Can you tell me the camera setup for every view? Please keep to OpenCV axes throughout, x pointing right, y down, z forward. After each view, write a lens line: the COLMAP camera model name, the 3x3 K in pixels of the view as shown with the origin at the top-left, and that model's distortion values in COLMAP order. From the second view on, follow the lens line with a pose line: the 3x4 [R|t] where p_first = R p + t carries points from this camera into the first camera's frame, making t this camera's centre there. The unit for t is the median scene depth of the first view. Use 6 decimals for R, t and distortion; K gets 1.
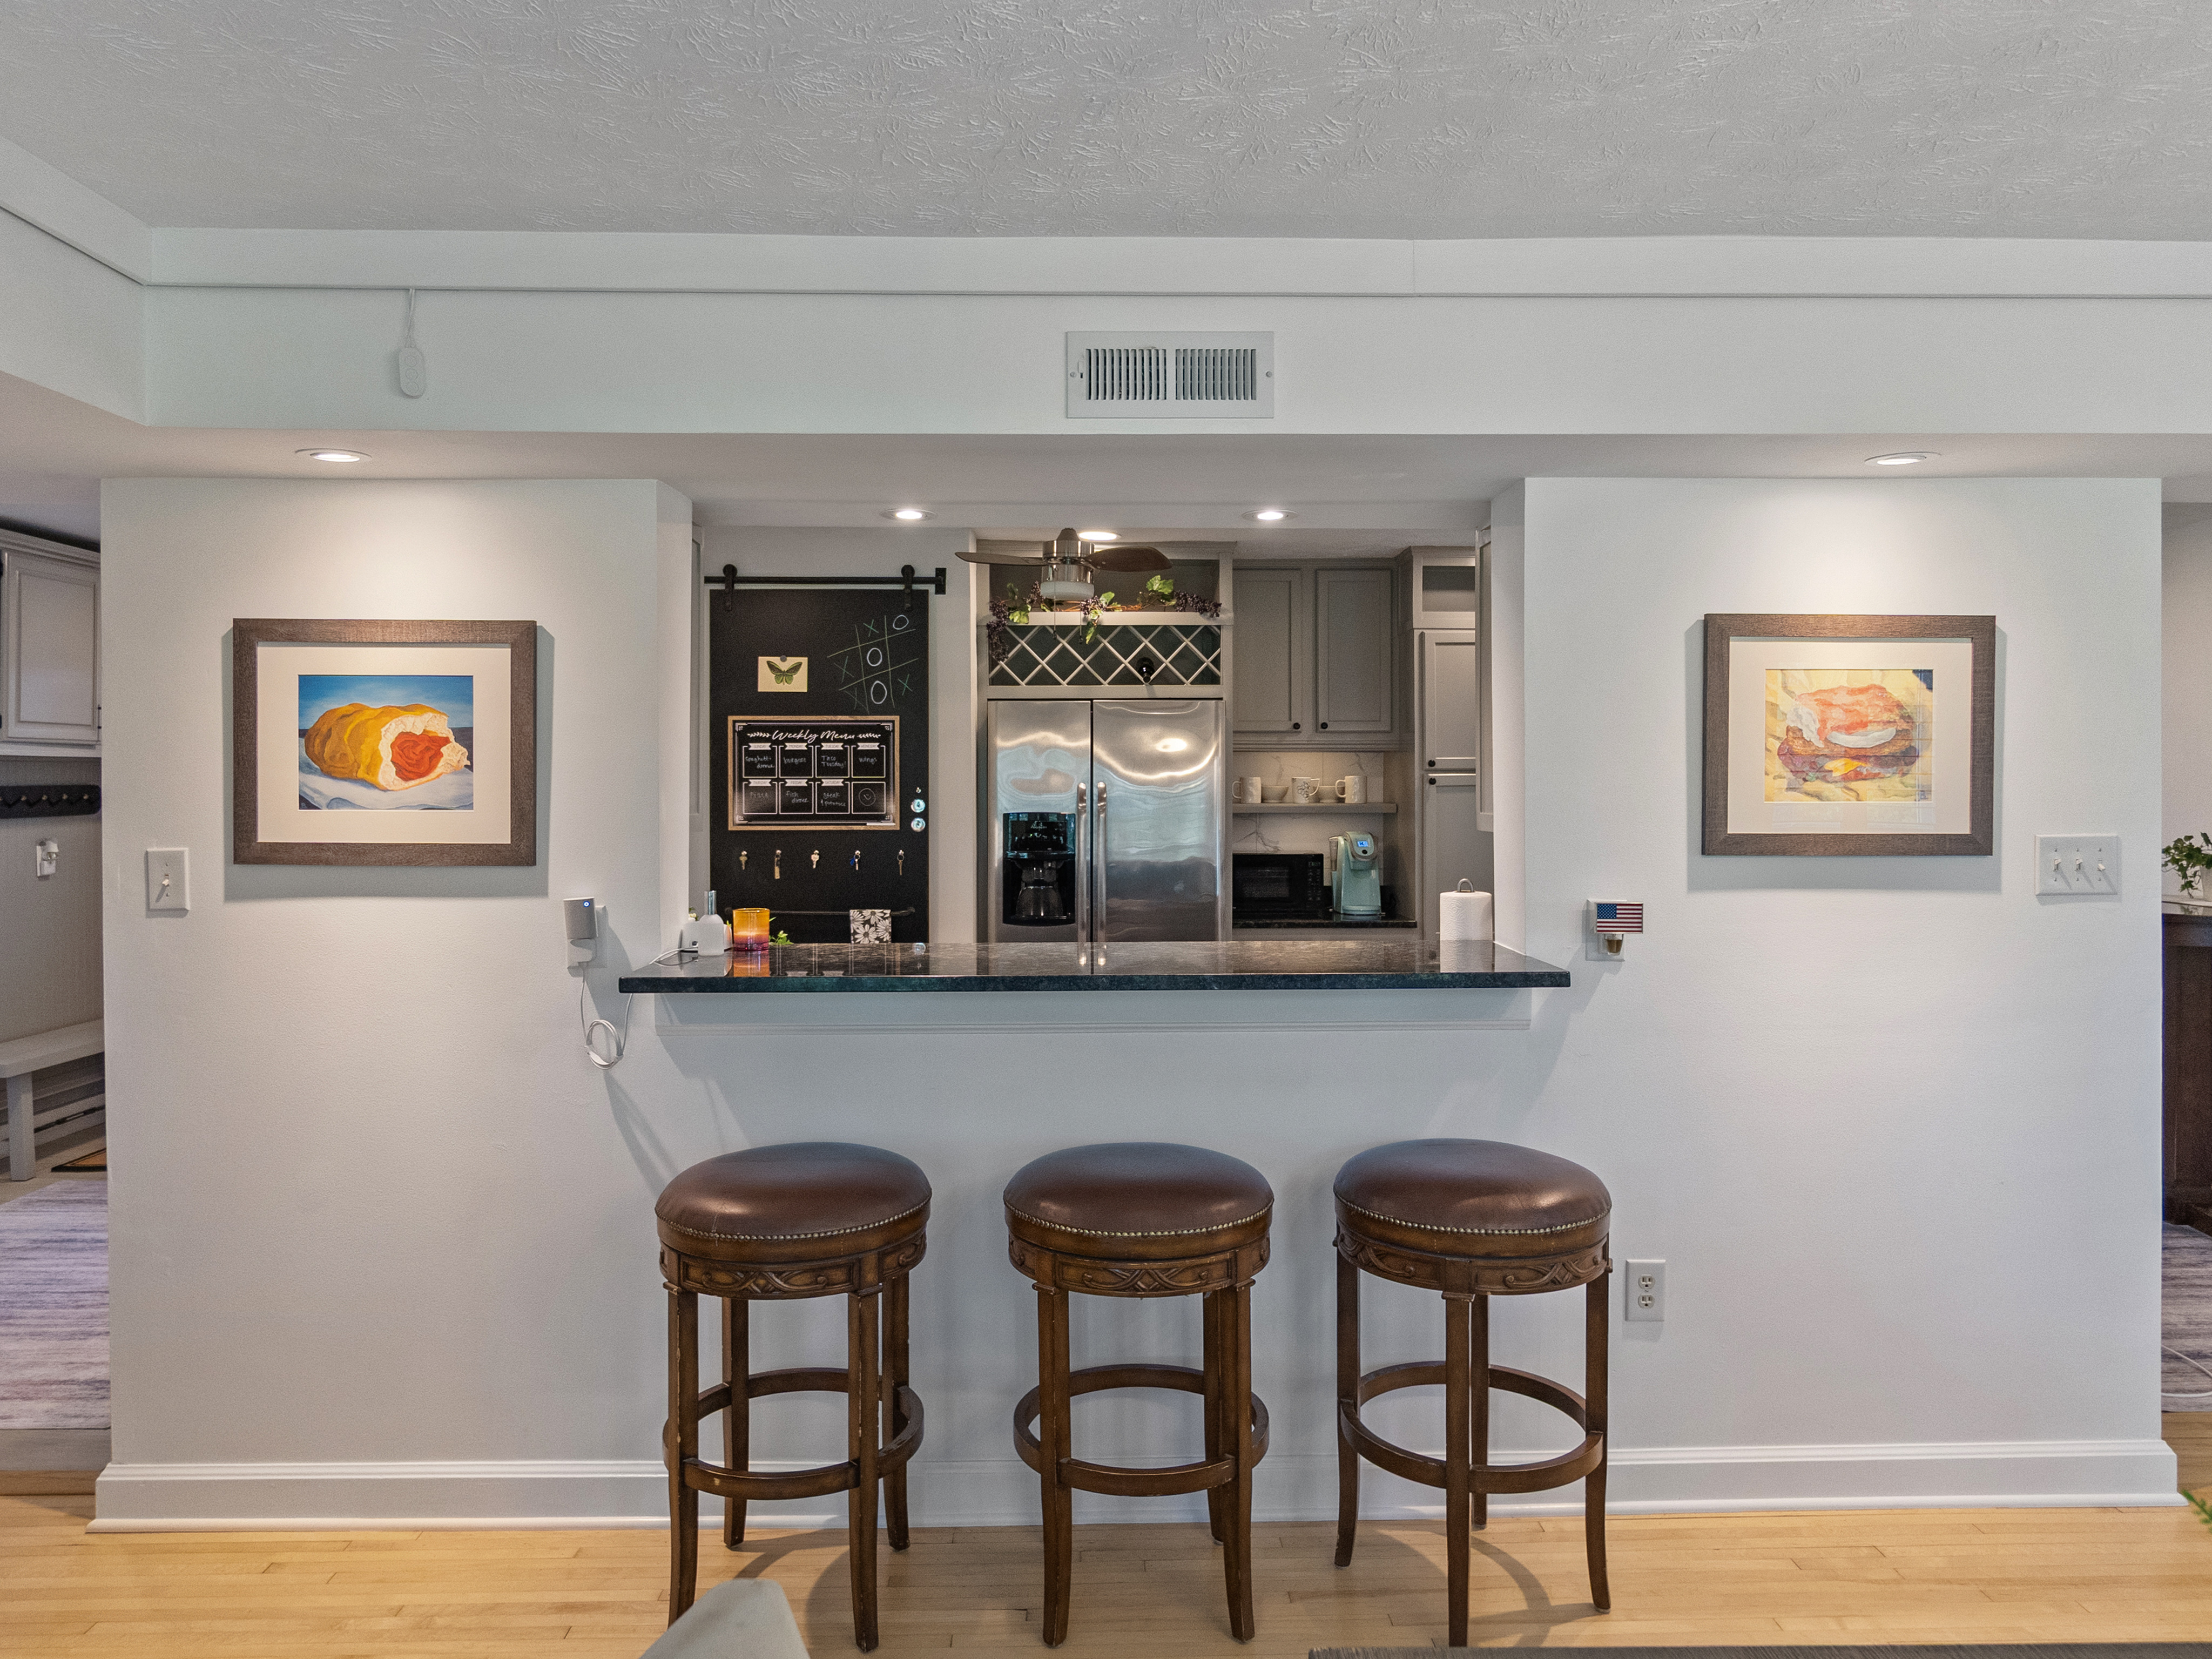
lens RADIAL K [[1309.6, 0, 1111.3], [0, 1309.6, 803.1], [0, 0, 1]] dist [-0.085033, 0.001466]
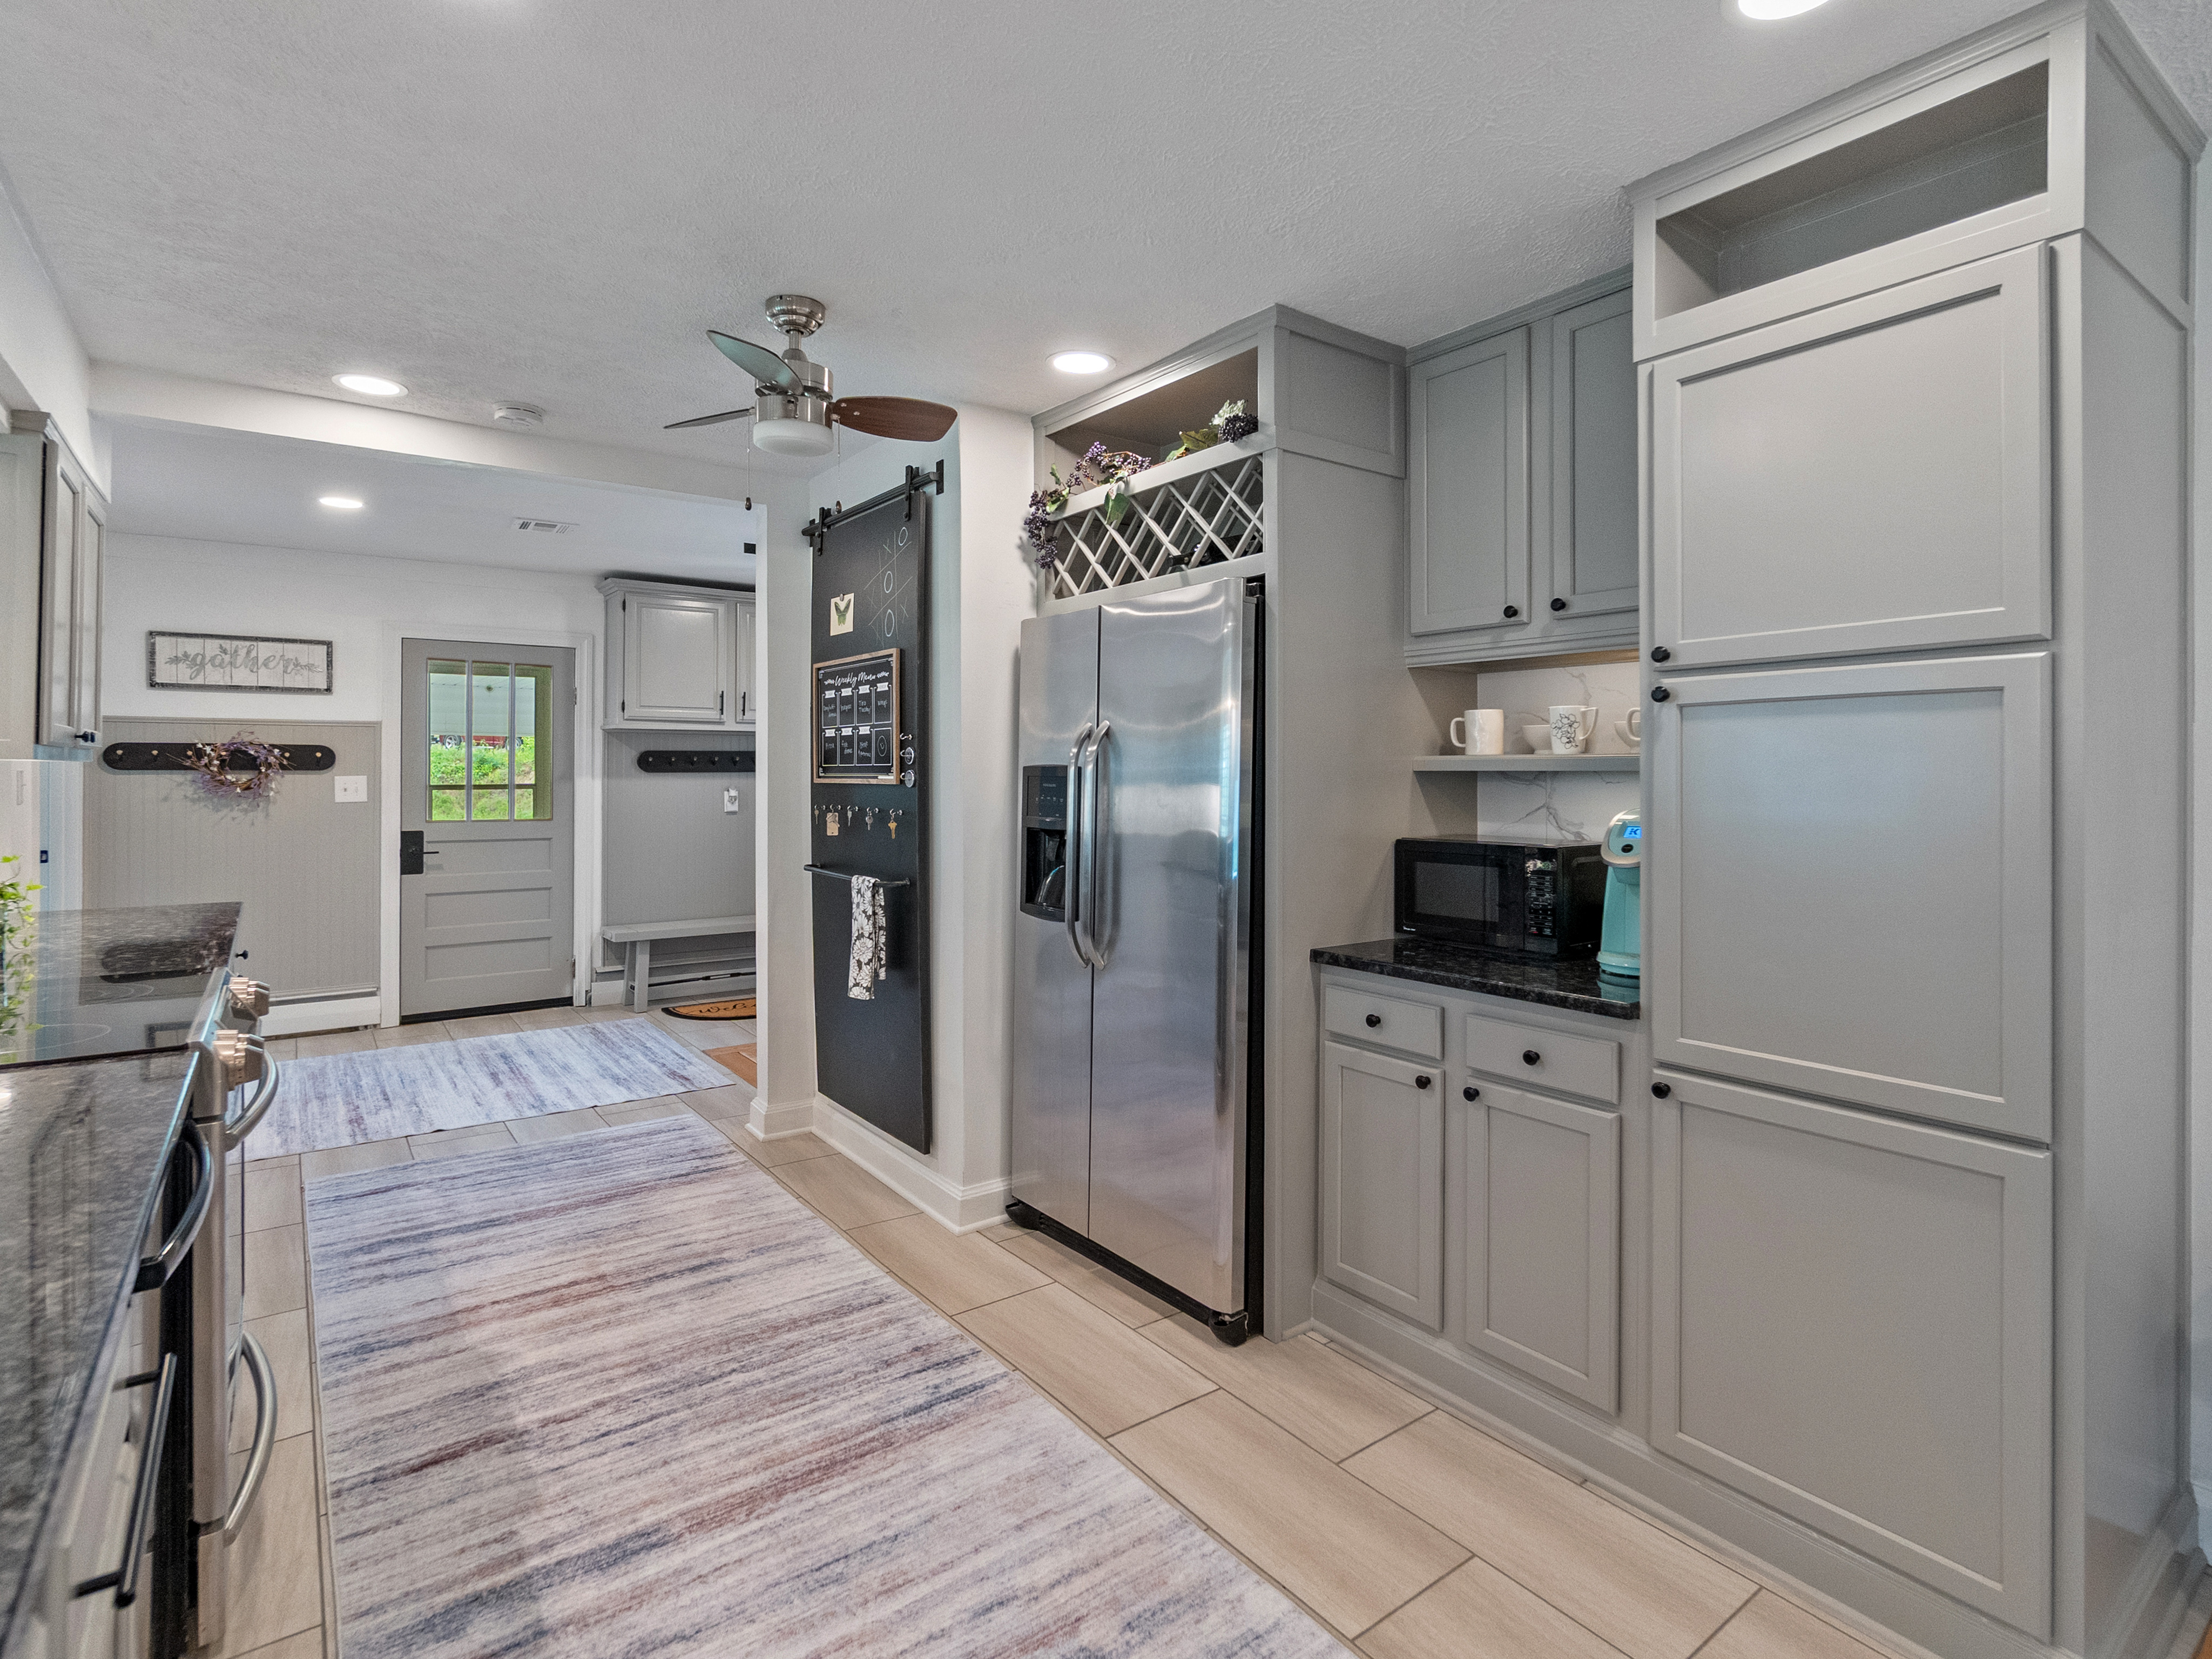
lens RADIAL K [[1090.9, 0, 1135.2], [0, 1090.9, 773.4], [0, 0, 1]] dist [0.001919, -0.000293]
pose [[0.589247, 0.005586, -0.807934, 0.496821], [-0.007418, 0.999971, 0.001504, 0.010975], [0.807919, 0.005107, 0.589271, 0.712353]]
